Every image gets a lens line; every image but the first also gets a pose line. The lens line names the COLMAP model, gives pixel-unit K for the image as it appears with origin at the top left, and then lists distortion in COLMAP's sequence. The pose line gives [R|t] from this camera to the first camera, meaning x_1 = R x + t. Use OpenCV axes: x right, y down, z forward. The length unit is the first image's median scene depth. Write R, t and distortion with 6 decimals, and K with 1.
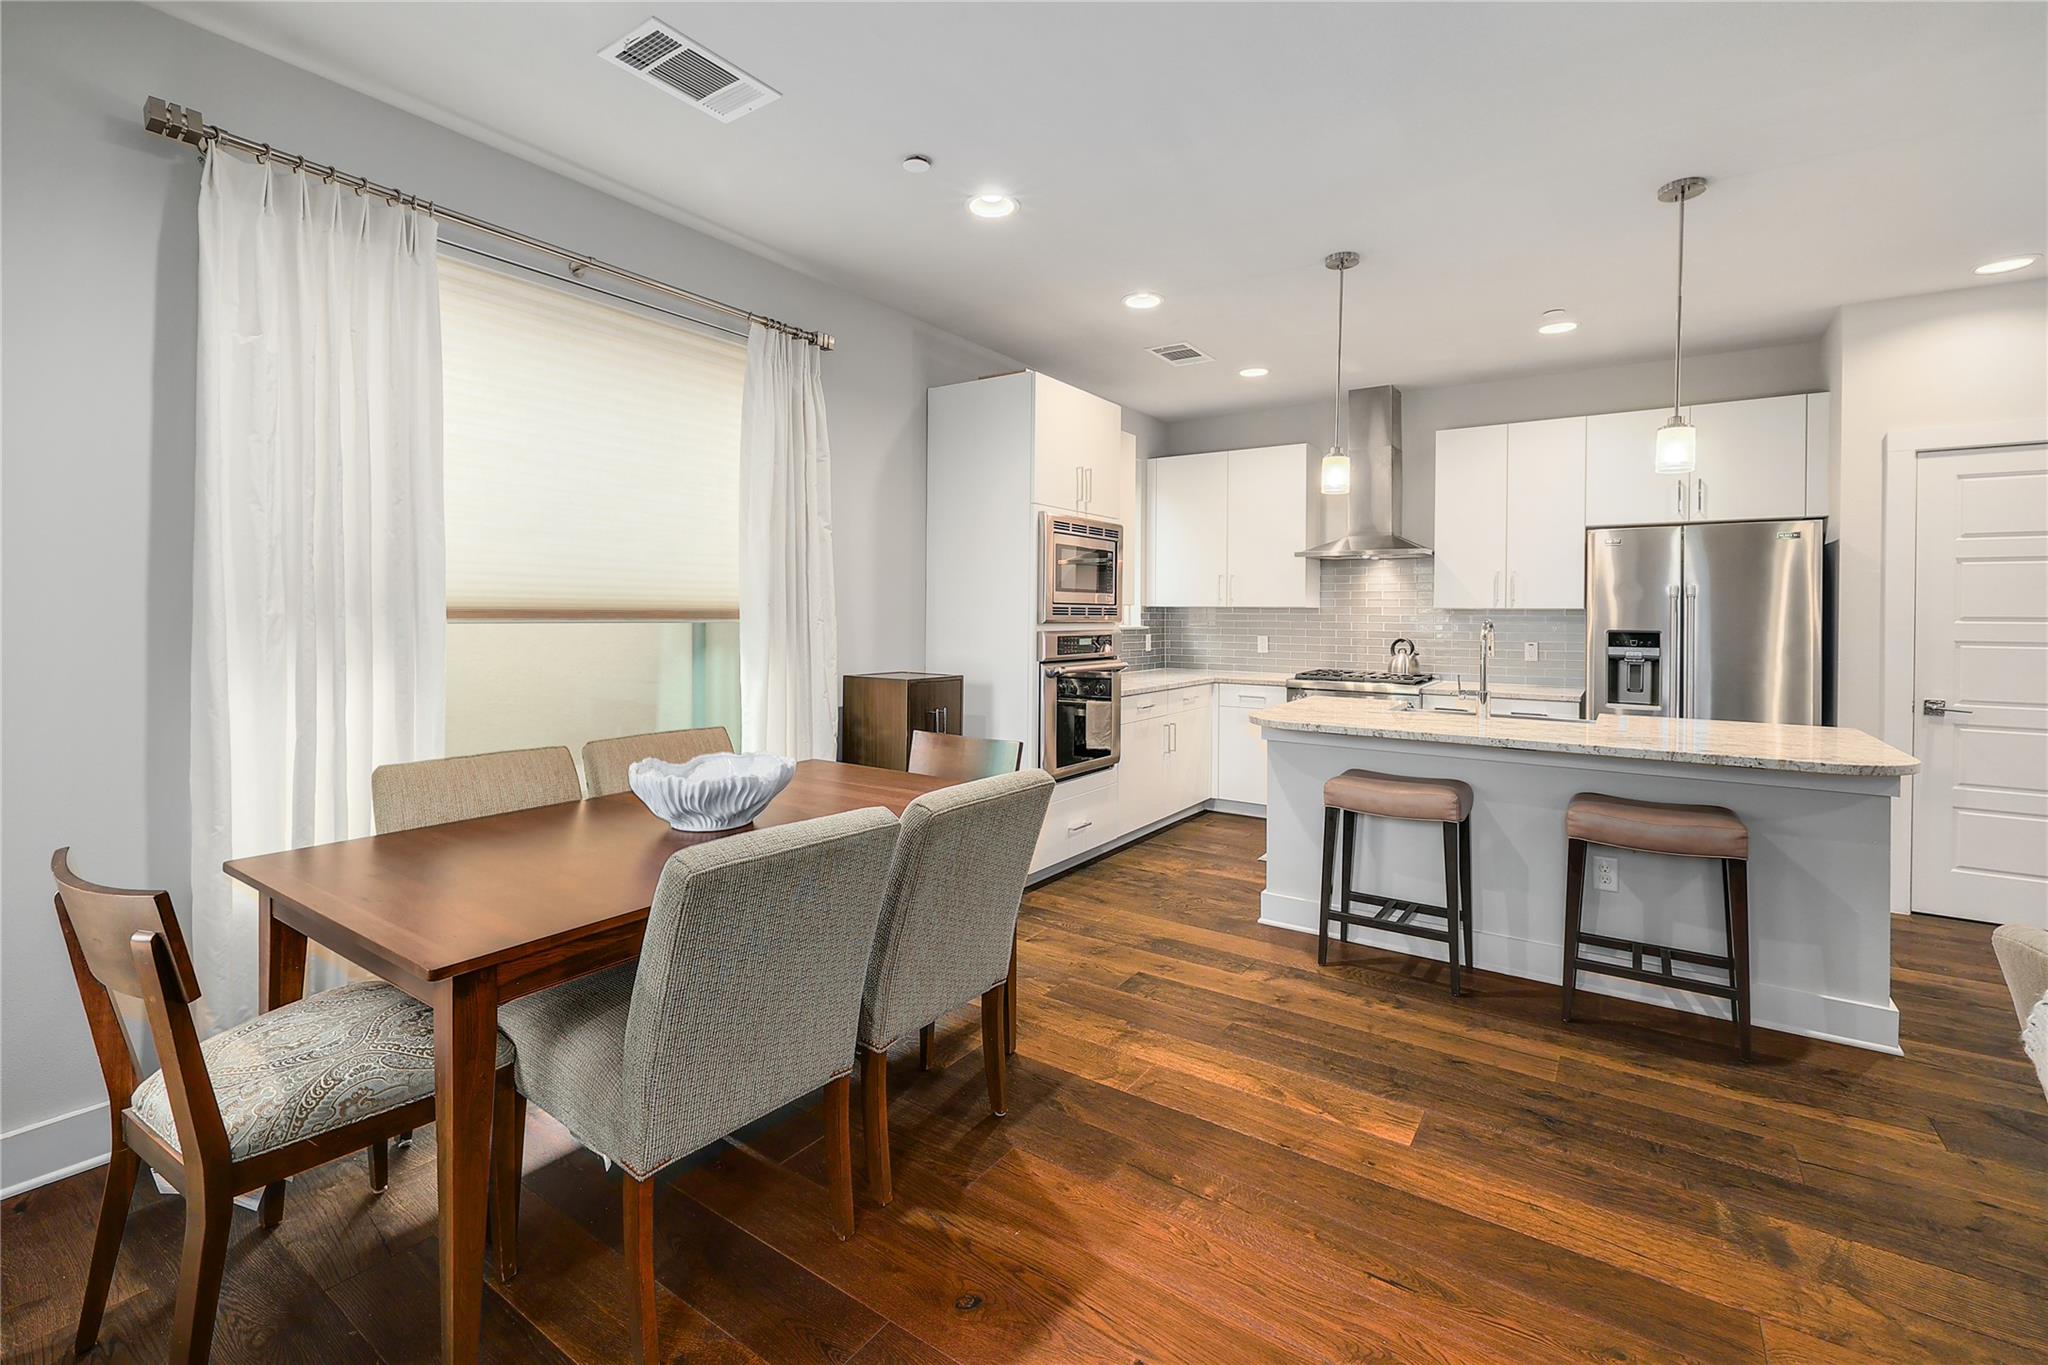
lens RADIAL K [[897.9, 0, 1021.1], [0, 897.9, 617.9], [0, 0, 1]] dist [-0.007133, 0.000816]
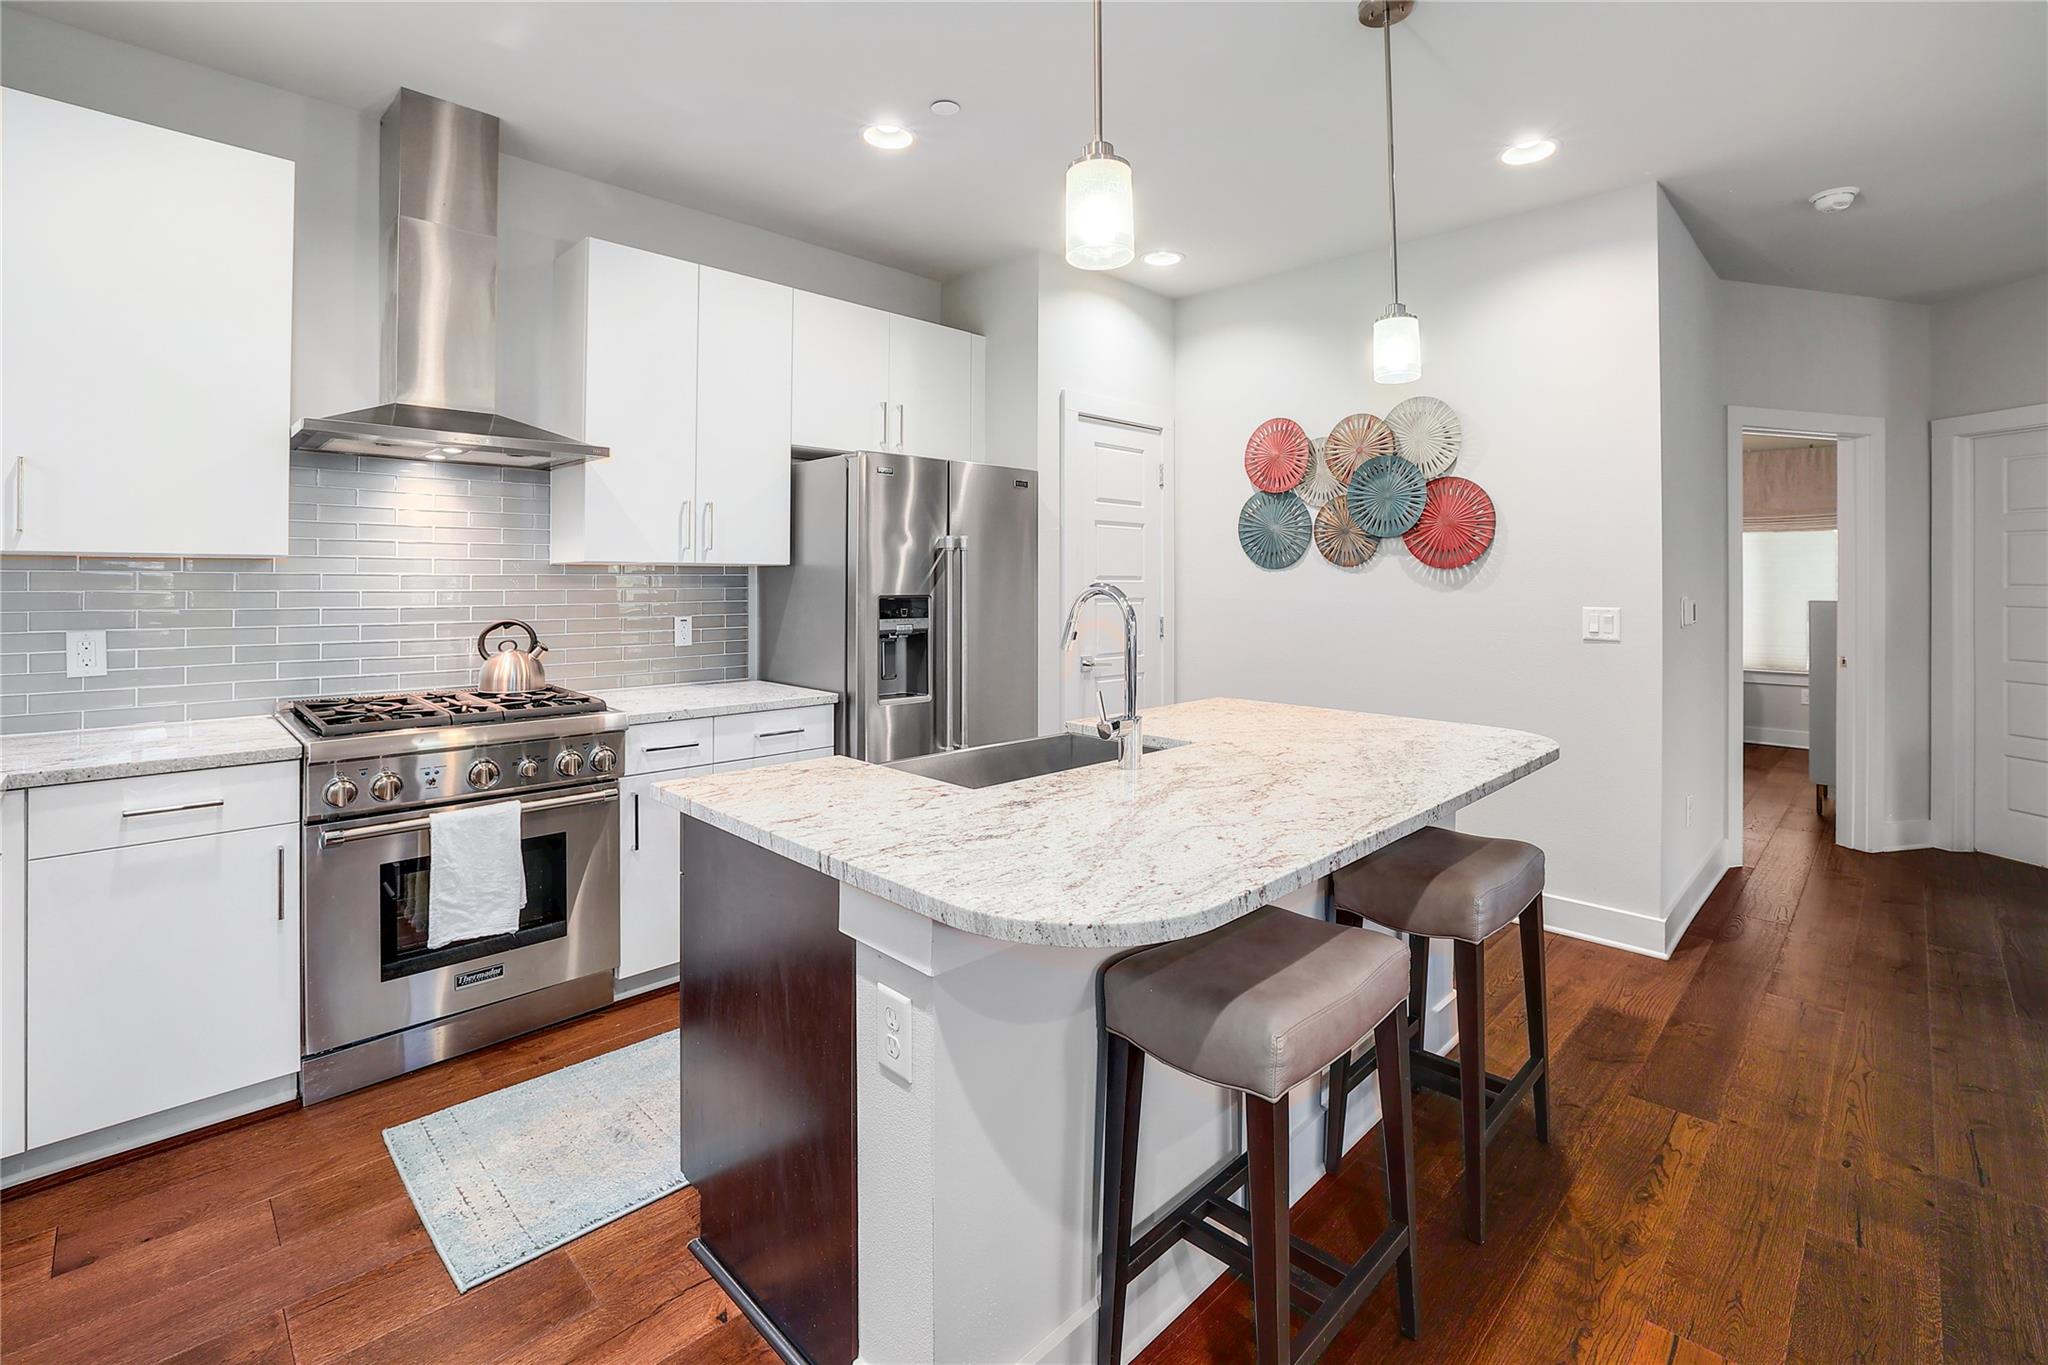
lens RADIAL K [[897.9, 0, 1033.2], [0, 897.9, 584.8], [0, 0, 1]] dist [-0.007133, 0.000816]
pose [[0.173948, -0.012779, 0.984672, -0.023536], [0.004411, 0.999916, 0.012198, -0.003144], [-0.984745, 0.002222, 0.173990, 0.809563]]
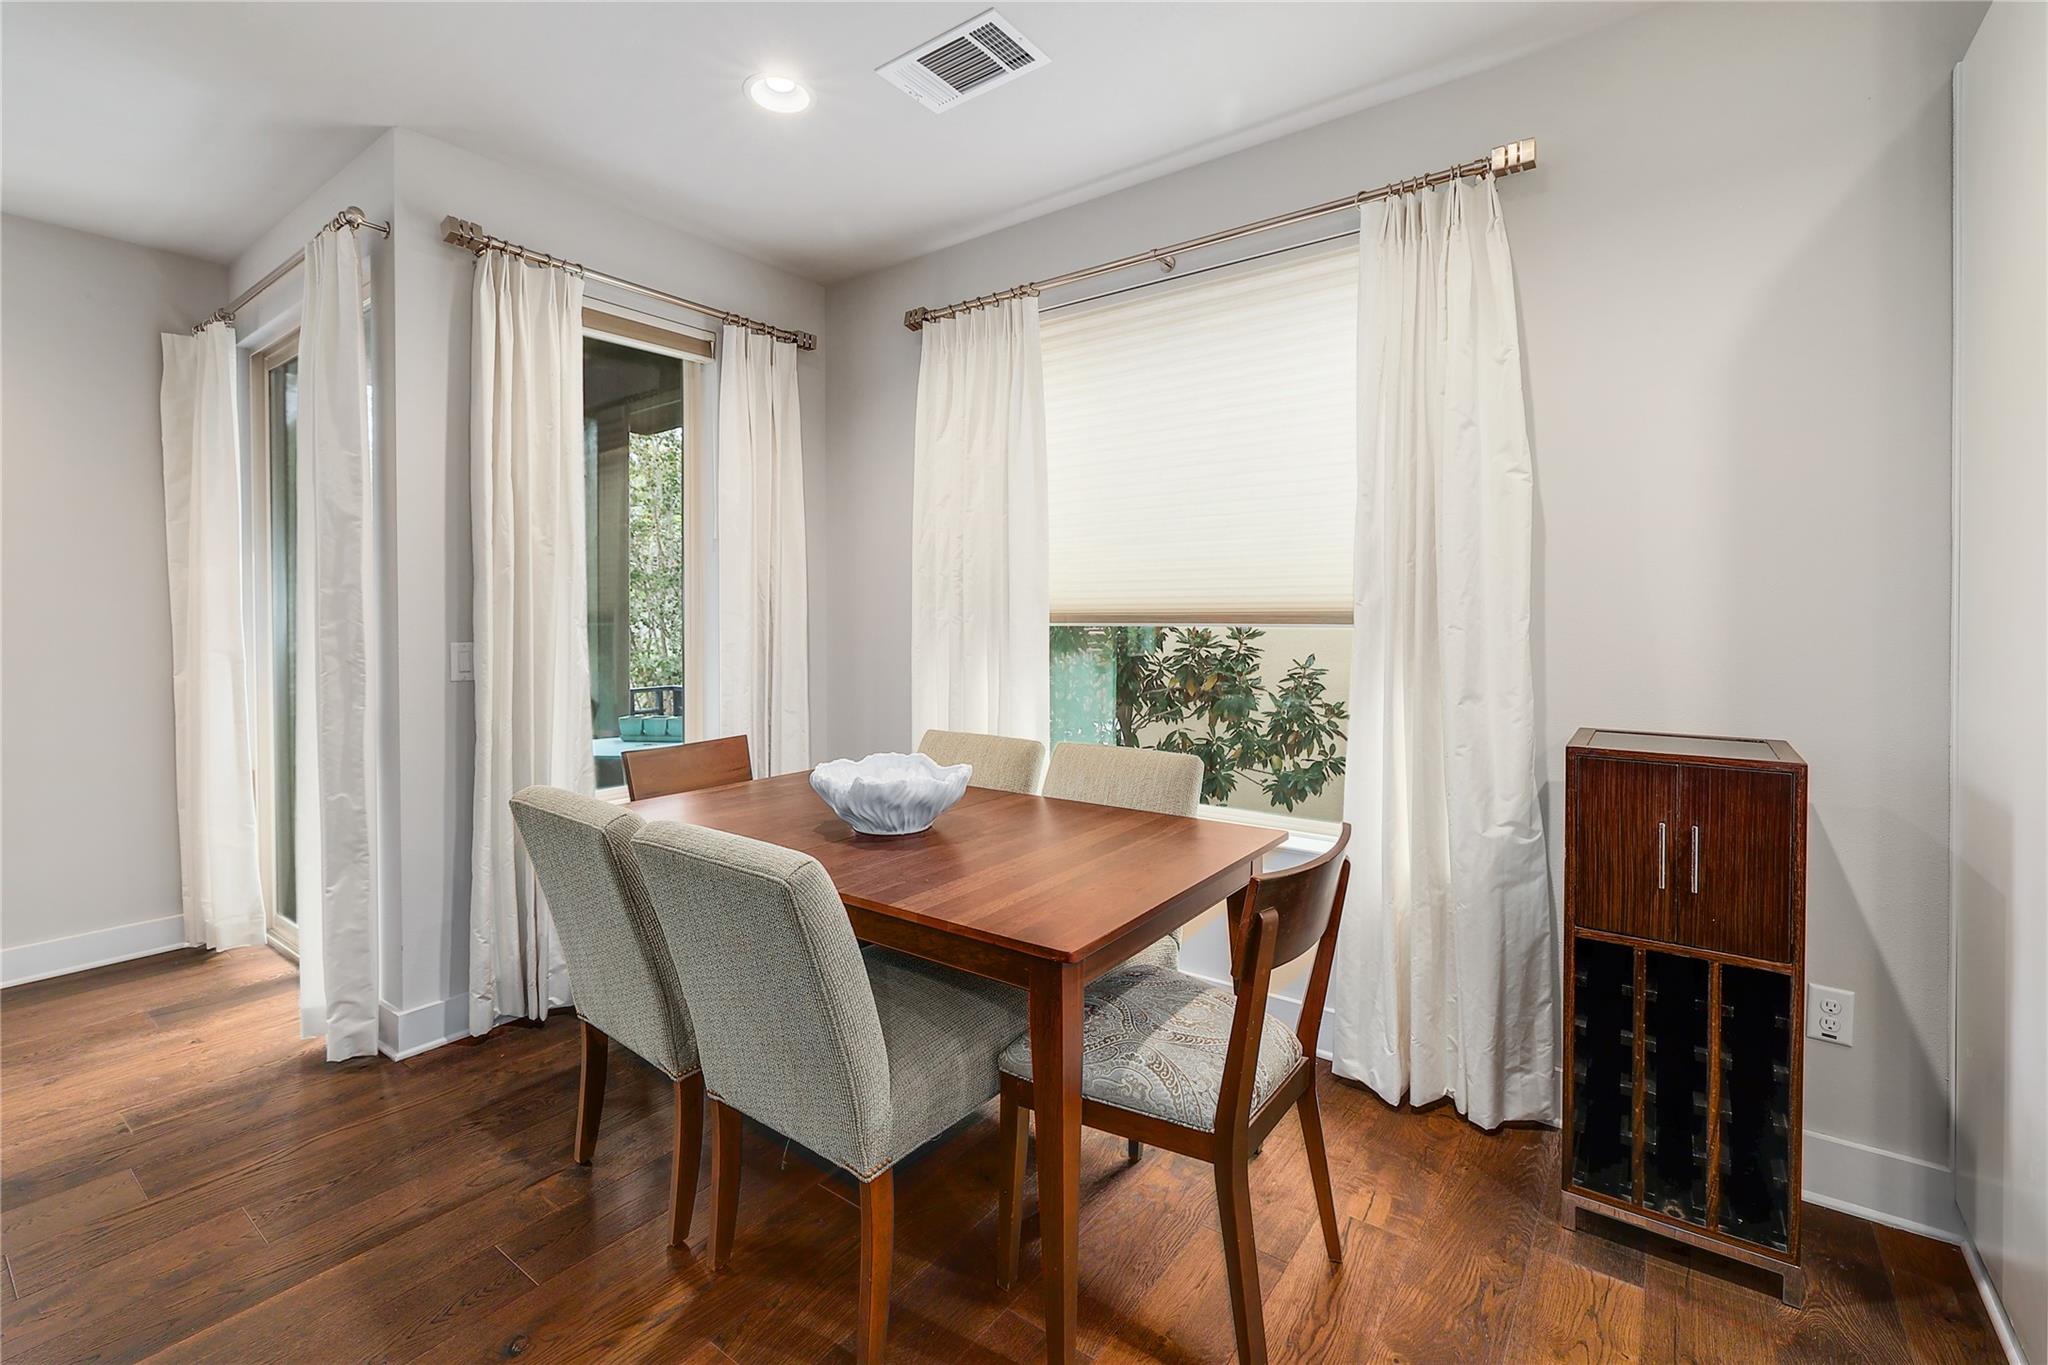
lens RADIAL K [[897.9, 0, 1003.5], [0, 897.9, 620.0], [0, 0, 1]] dist [-0.007133, 0.000816]
pose [[-0.044925, -0.004267, -0.998981, 0.342263], [-0.005279, 0.999978, -0.004033, 0.001571], [0.998976, 0.005092, -0.044946, 0.615238]]
